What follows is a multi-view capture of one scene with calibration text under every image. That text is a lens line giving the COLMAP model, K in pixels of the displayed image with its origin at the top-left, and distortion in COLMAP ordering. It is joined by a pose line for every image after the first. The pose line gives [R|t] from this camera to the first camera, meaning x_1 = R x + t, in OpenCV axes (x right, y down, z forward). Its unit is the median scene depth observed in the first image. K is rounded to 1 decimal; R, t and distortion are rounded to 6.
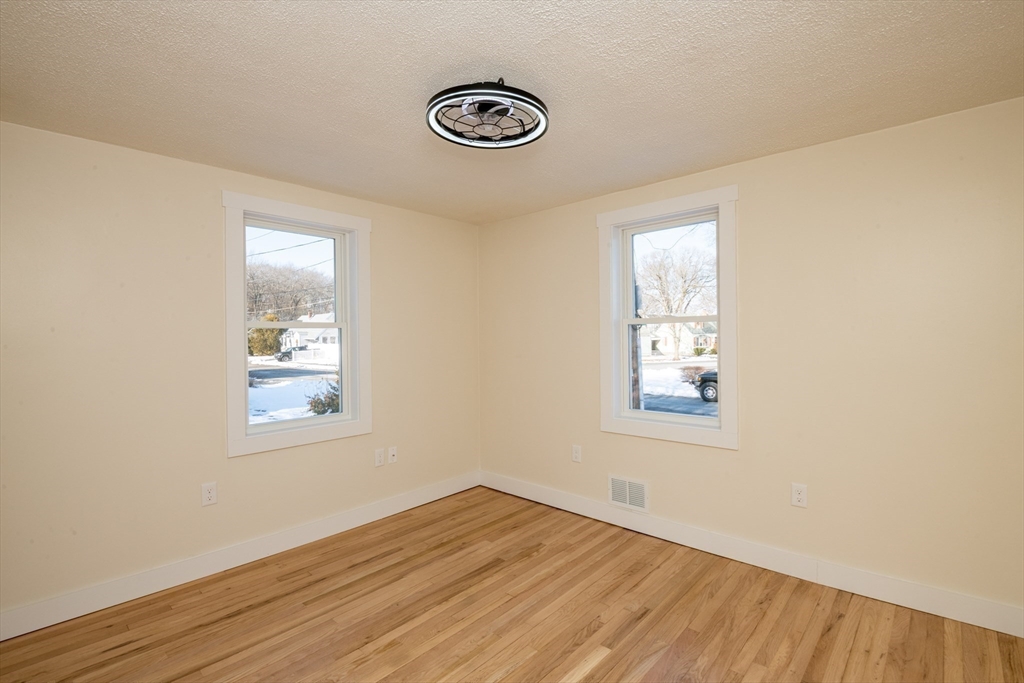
lens RADIAL K [[478.2, 0, 511.5], [0, 478.2, 338.9], [0, 0, 1]] dist [-0.003419, -0.011677]
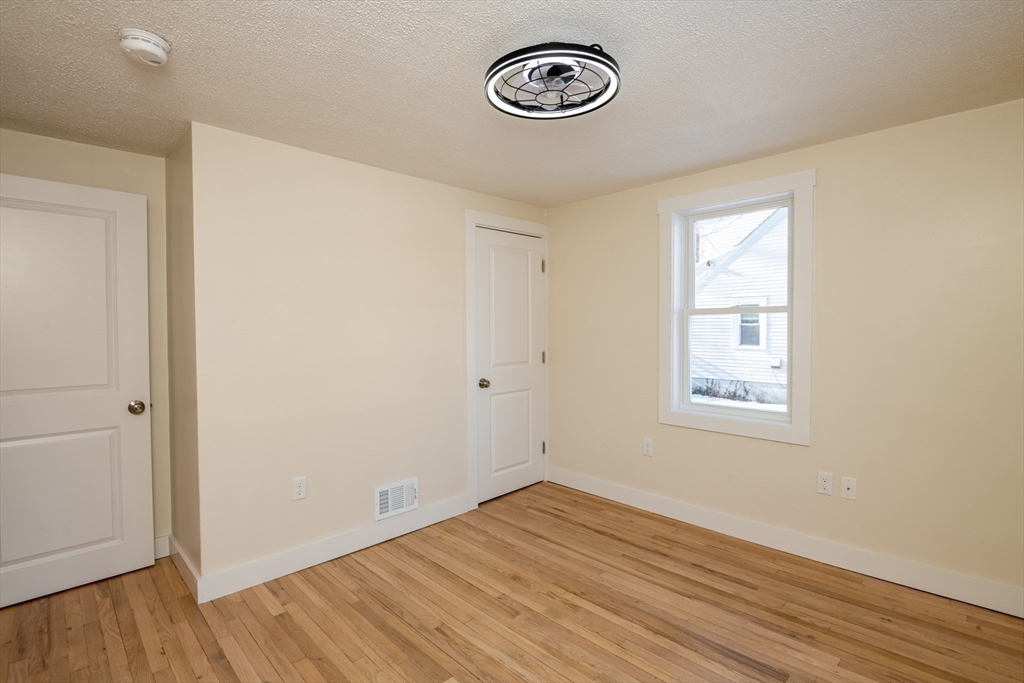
lens RADIAL K [[478.2, 0, 514.6], [0, 478.2, 333.8], [0, 0, 1]] dist [-0.003419, -0.011677]
pose [[-0.046835, 0.030151, -0.998447, 0.653527], [-0.001883, 0.999540, 0.030273, -0.012129], [0.998901, 0.003298, -0.046757, 0.722512]]
